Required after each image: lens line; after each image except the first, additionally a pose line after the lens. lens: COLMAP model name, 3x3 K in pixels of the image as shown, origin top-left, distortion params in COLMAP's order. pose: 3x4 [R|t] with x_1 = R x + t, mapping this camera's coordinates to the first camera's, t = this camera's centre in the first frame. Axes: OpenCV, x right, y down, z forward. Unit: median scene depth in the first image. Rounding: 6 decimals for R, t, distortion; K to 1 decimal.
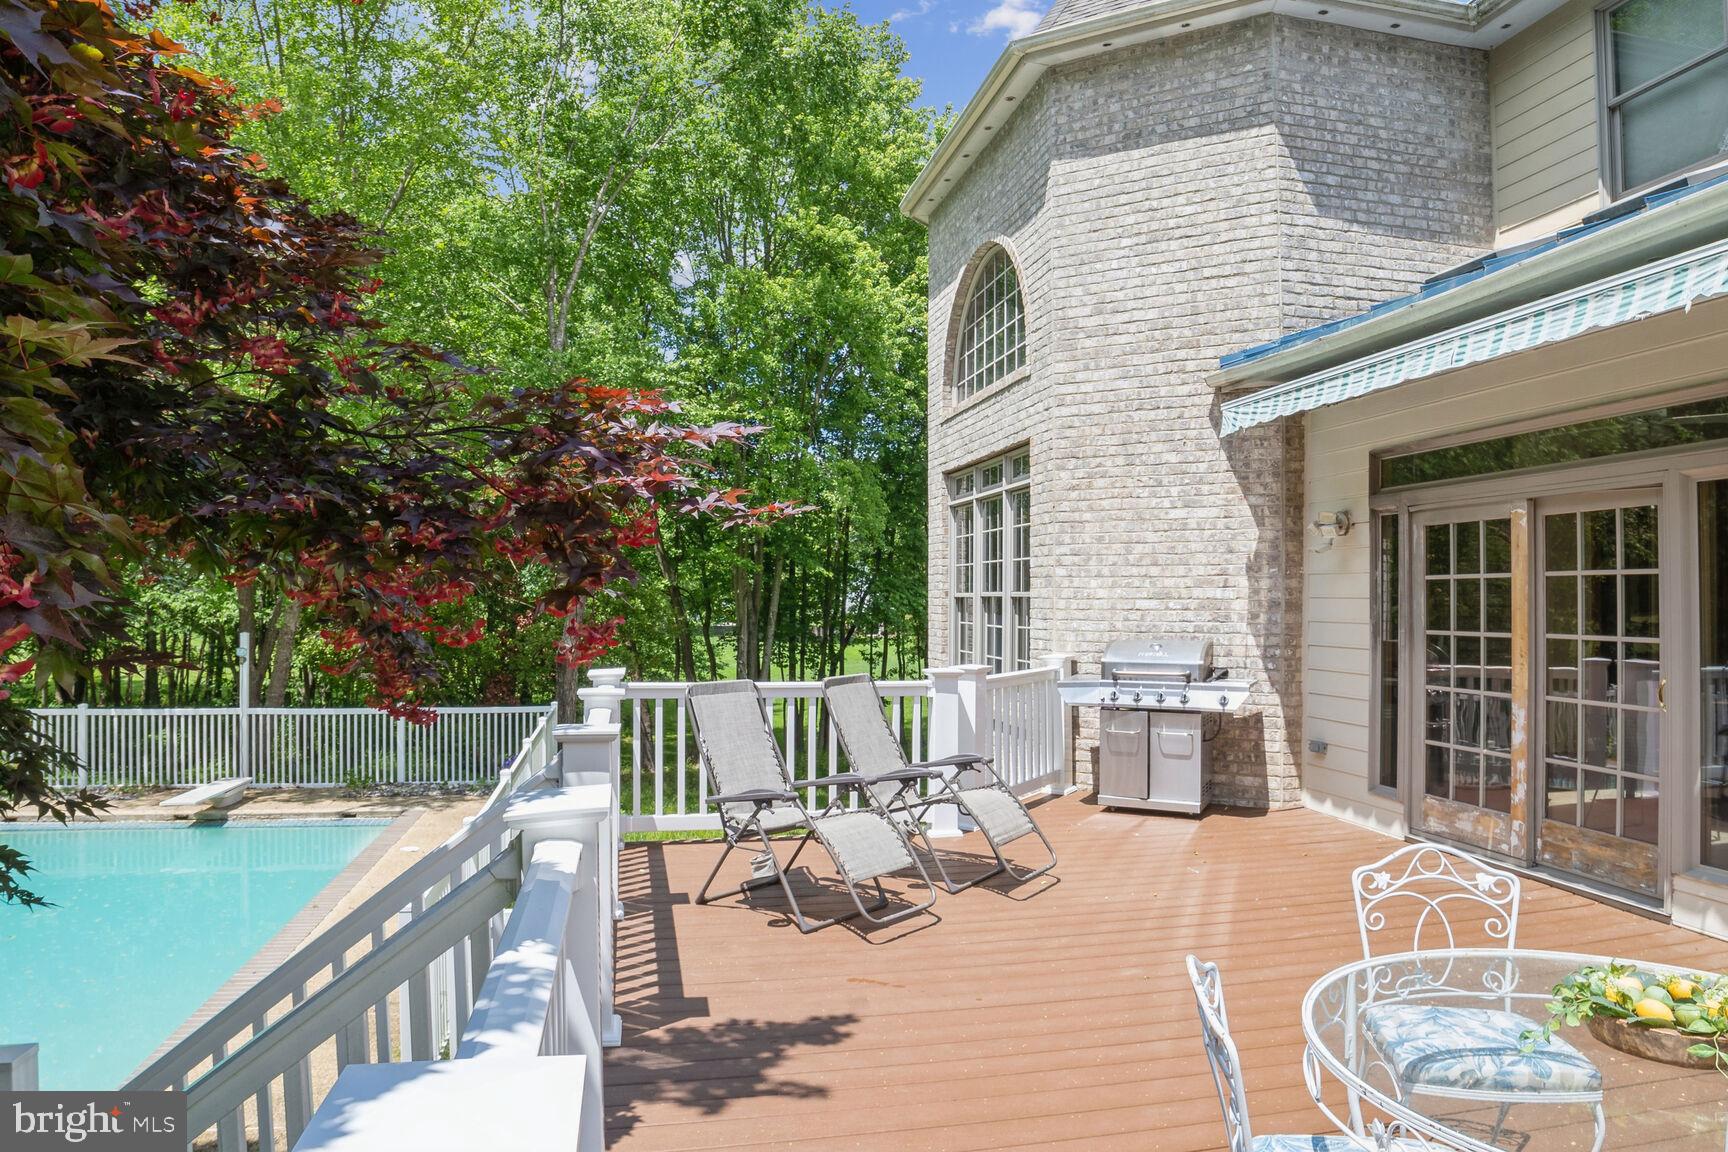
lens RADIAL K [[1109.4, 0, 859.1], [0, 1109.4, 579.8], [0, 0, 1]] dist [-0.061062, 0.011287]
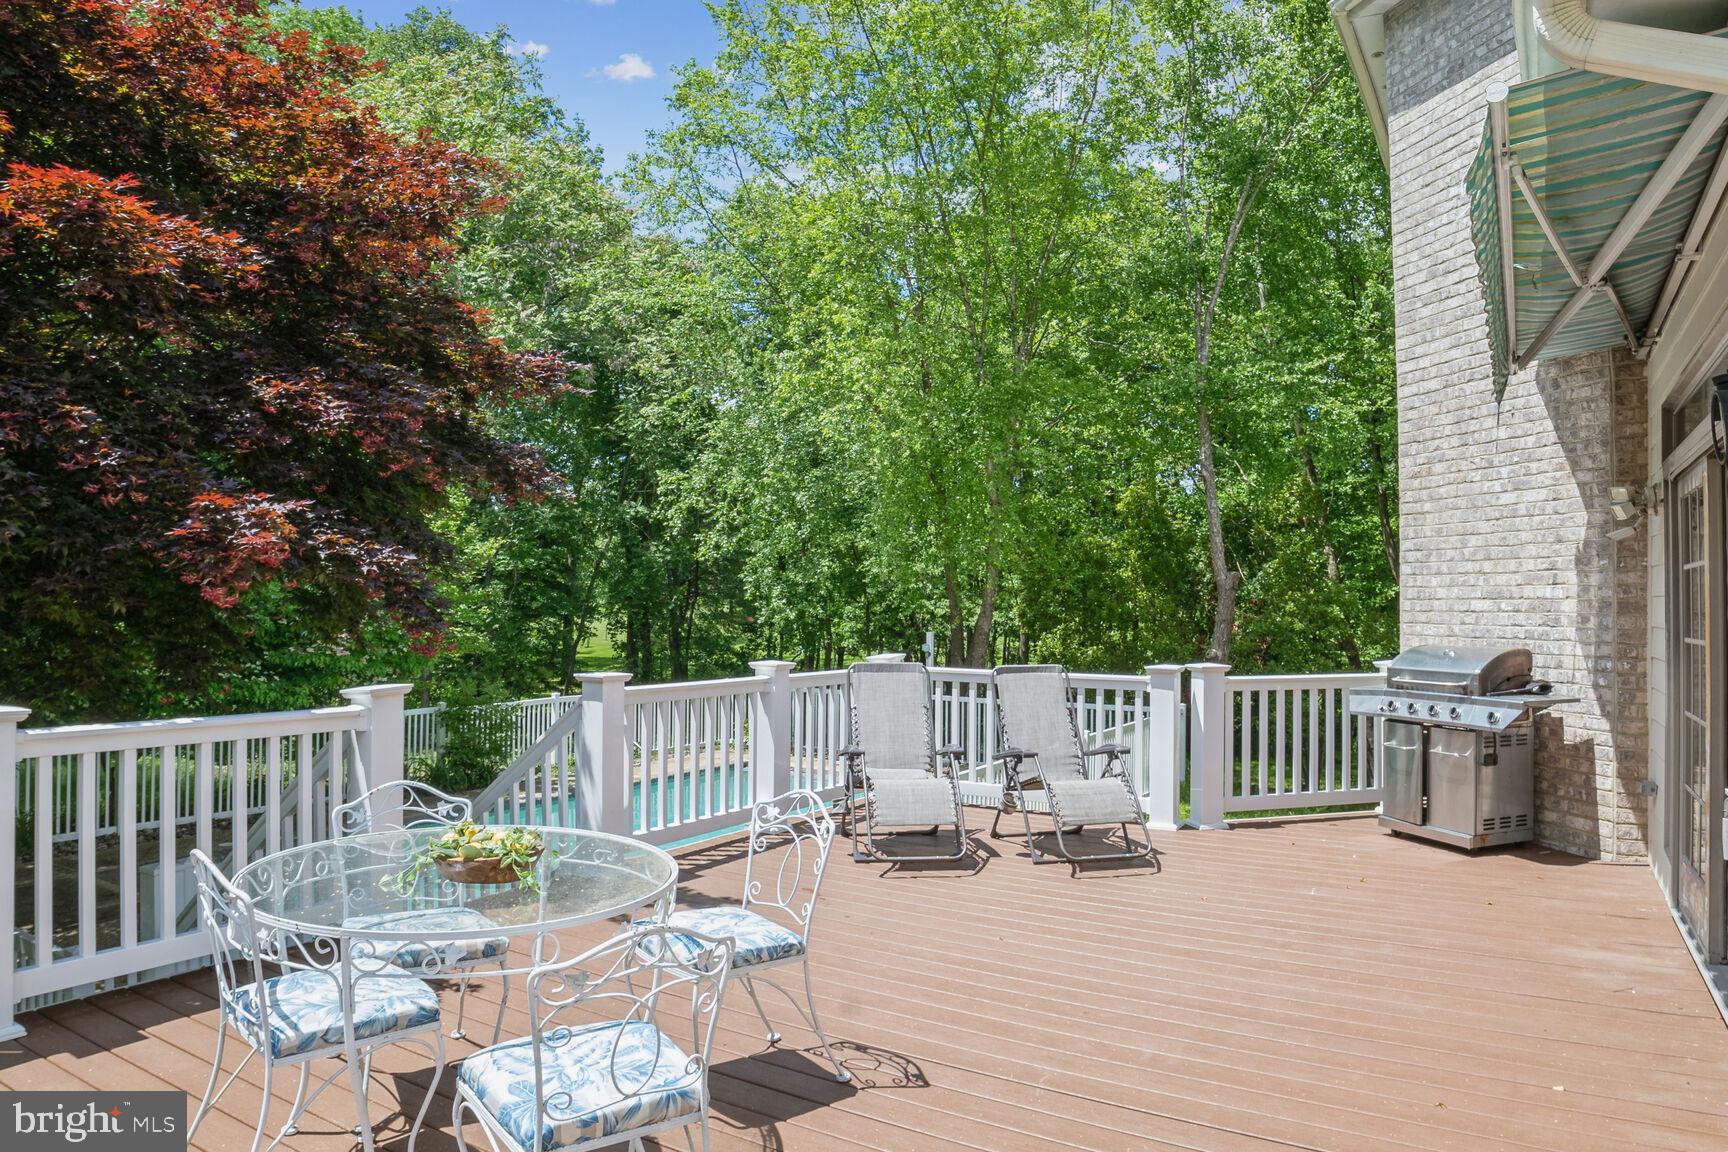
lens RADIAL K [[1109.4, 0, 869.0], [0, 1109.4, 584.8], [0, 0, 1]] dist [-0.061062, 0.011287]
pose [[0.729746, -0.010563, -0.683636, 0.517190], [0.005599, 0.999939, -0.009474, 0.011877], [0.683695, 0.003086, 0.729761, 0.058998]]
